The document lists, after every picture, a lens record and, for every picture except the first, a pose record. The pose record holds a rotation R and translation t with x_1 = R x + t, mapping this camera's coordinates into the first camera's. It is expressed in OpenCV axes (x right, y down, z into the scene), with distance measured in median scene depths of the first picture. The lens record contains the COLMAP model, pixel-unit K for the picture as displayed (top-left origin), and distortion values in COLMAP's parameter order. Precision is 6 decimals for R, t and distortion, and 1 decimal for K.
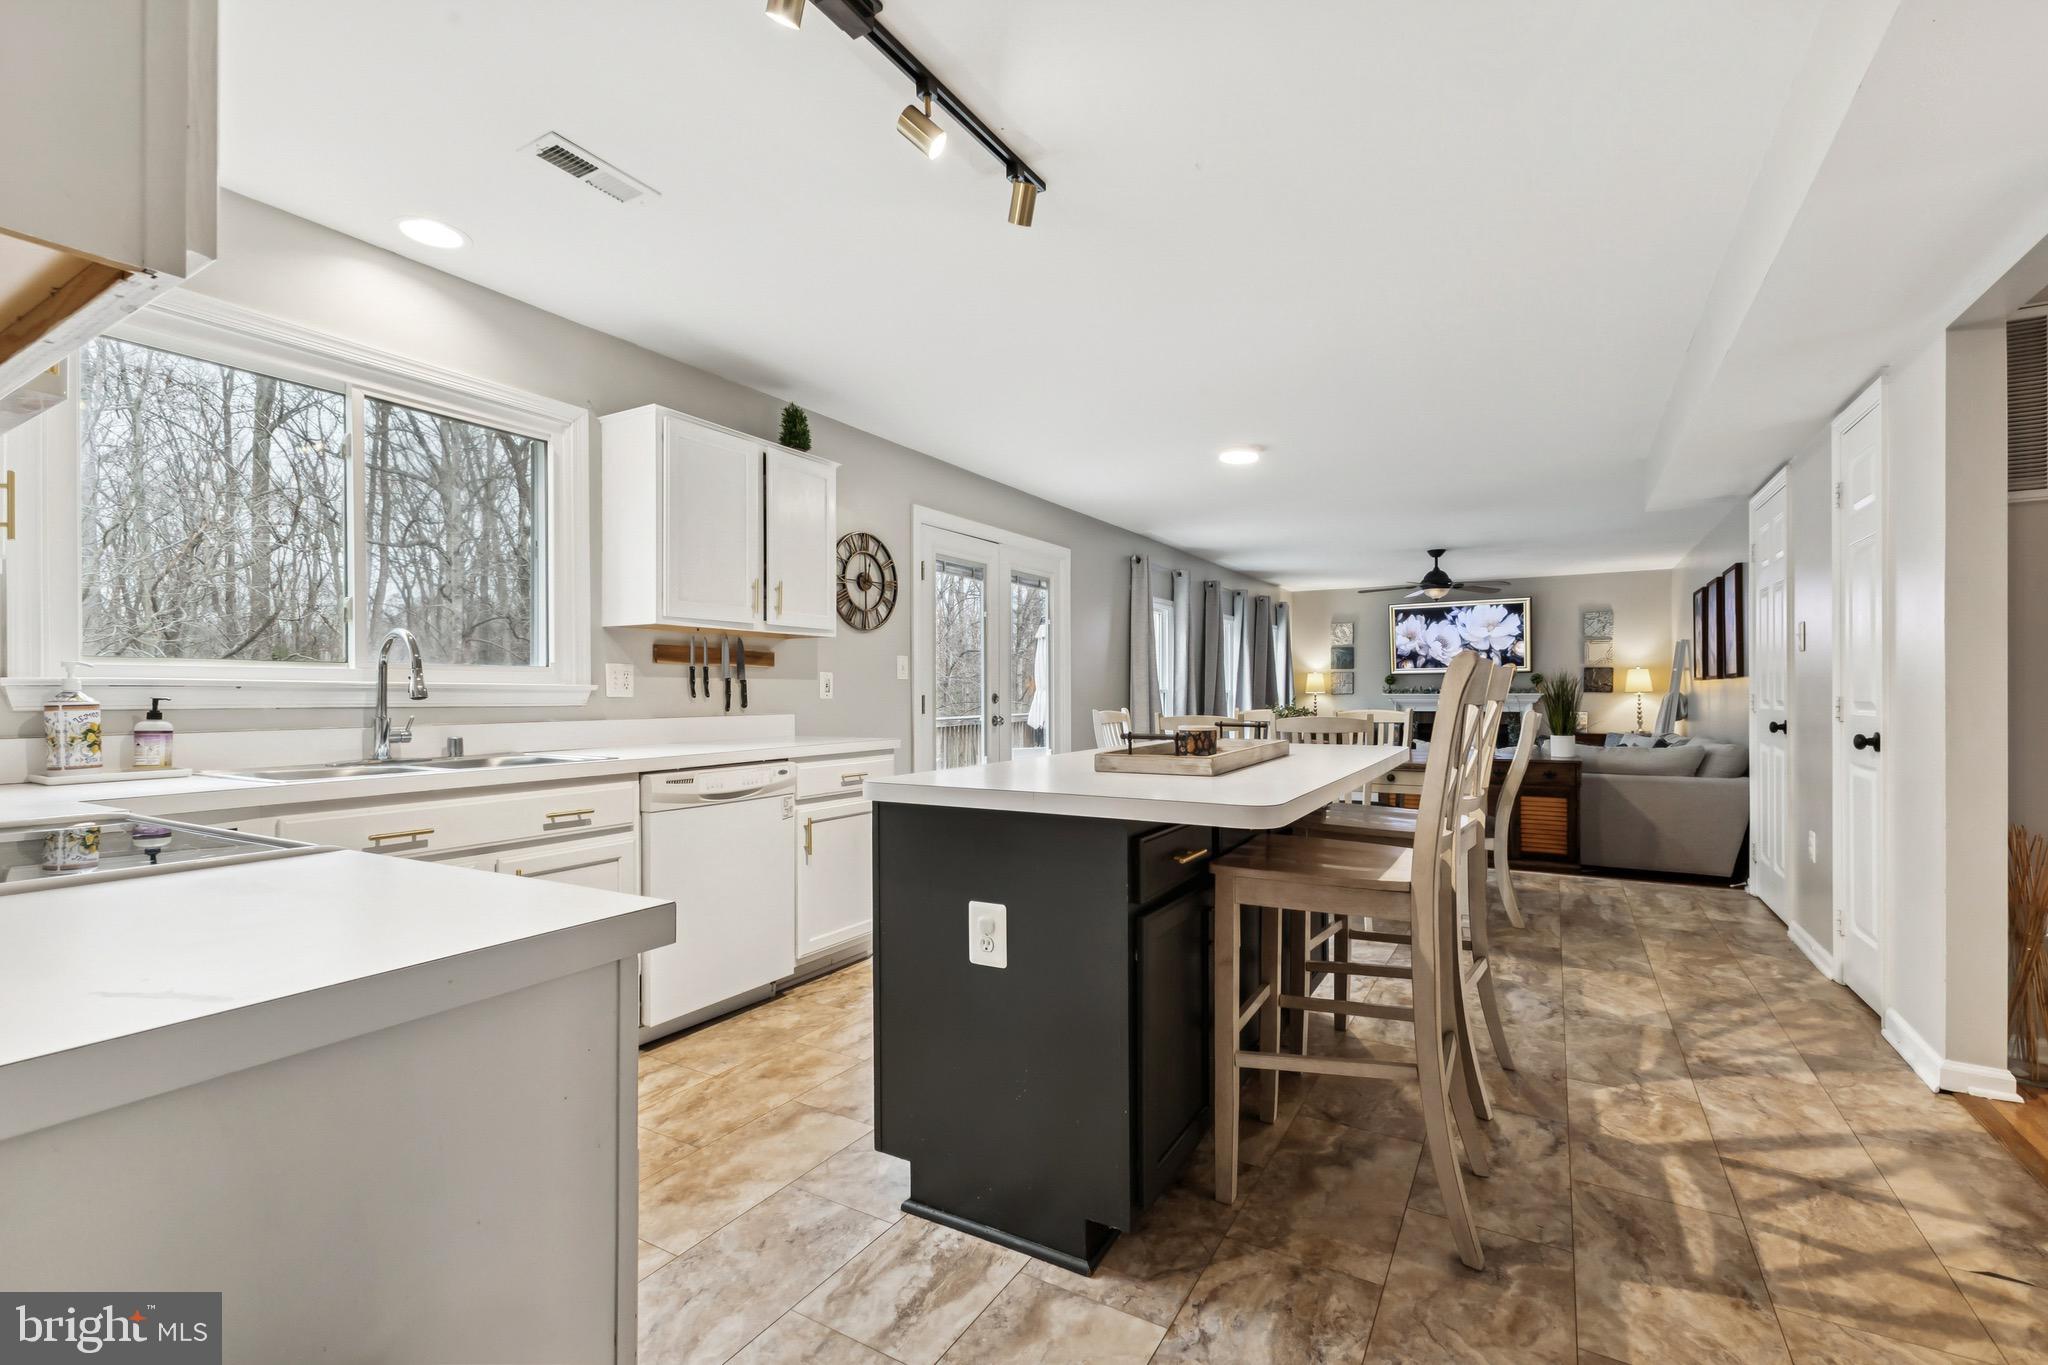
lens RADIAL K [[880.3, 0, 1024.5], [0, 880.3, 698.9], [0, 0, 1]] dist [-0.002046, -0.001026]
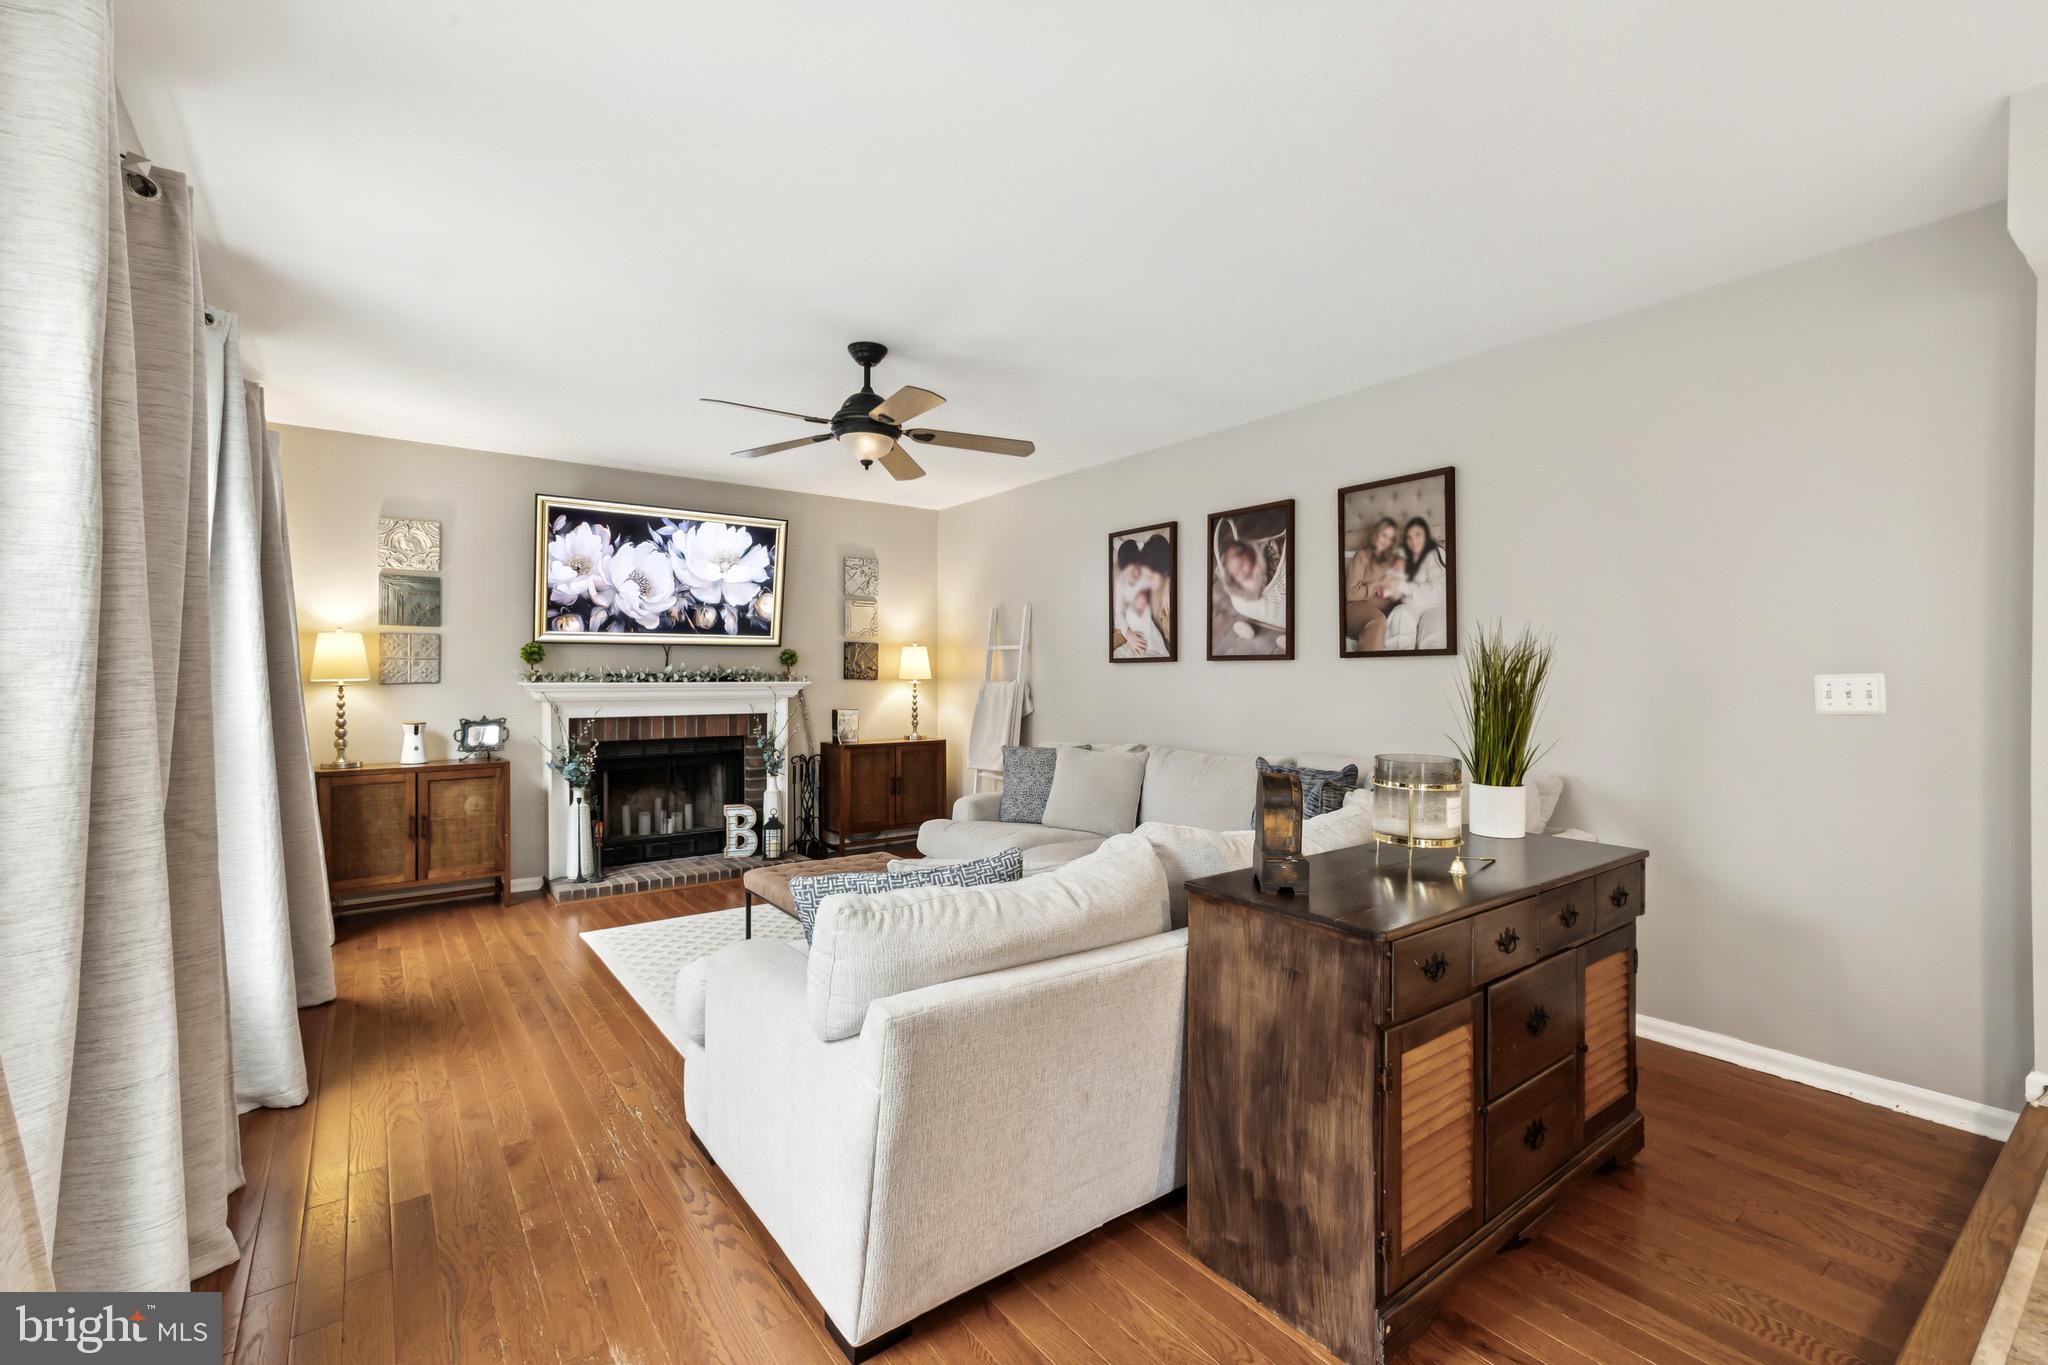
lens RADIAL K [[891.2, 0, 1026.8], [0, 891.2, 687.9], [0, 0, 1]] dist [0.000677, 0.000043]
pose [[0.385217, -0.007703, 0.922794, 0.079559], [0.005059, 0.999968, 0.006236, -0.005118], [-0.922812, 0.002267, 0.385243, 0.618528]]
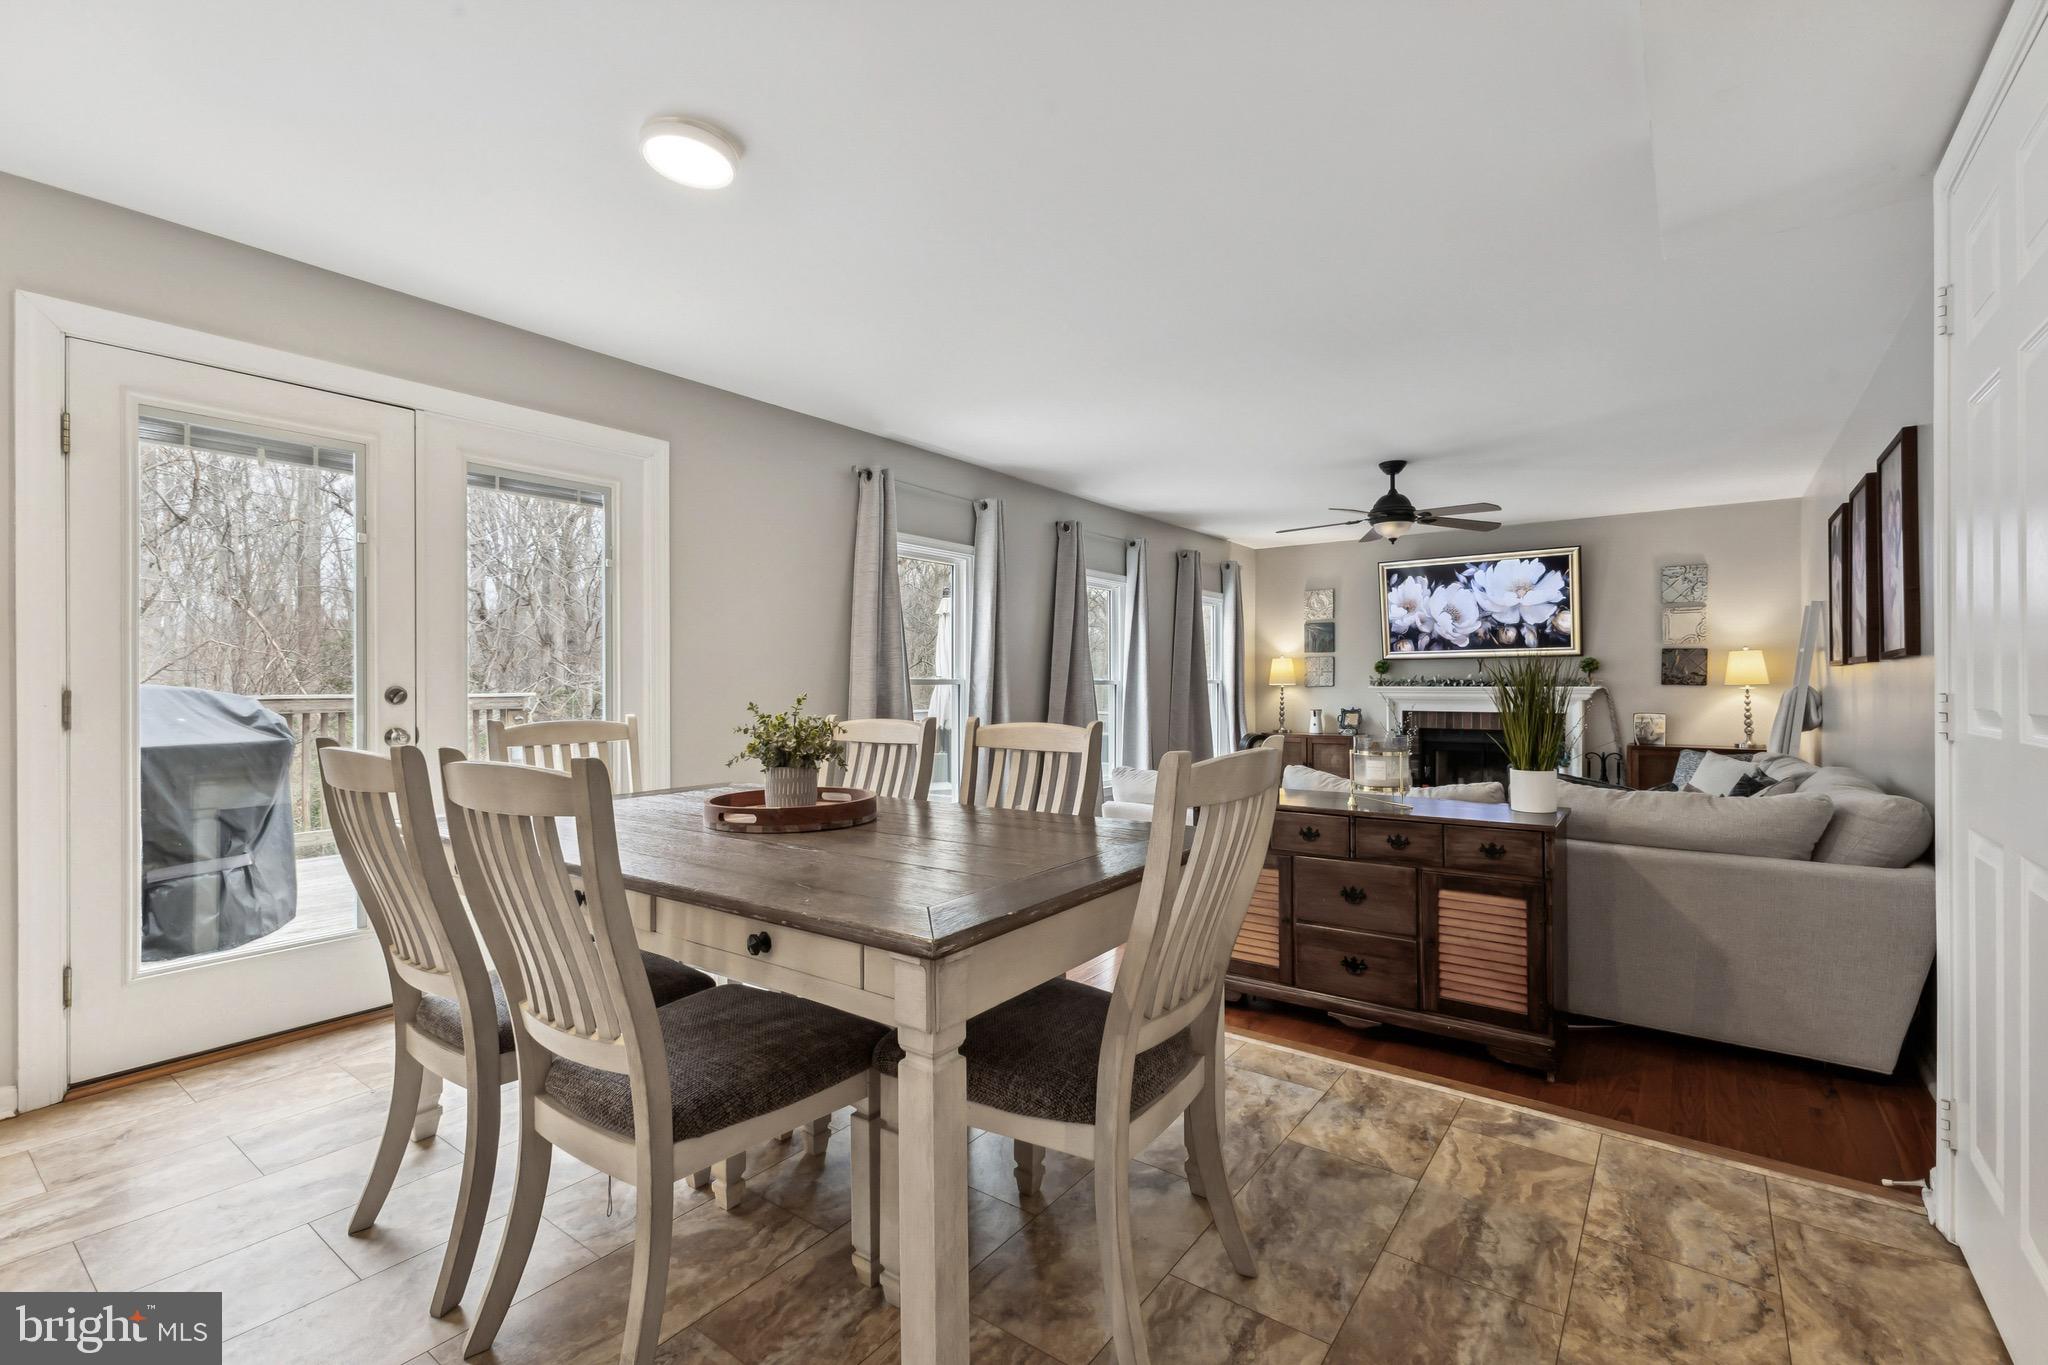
lens RADIAL K [[891.2, 0, 1026.8], [0, 891.2, 687.9], [0, 0, 1]] dist [0.000677, 0.000043]
pose [[0.994831, 0.002742, -0.101512, 0.218572], [-0.002926, 0.999994, -0.001661, -0.002894], [0.101507, 0.001950, 0.994833, 0.266590]]
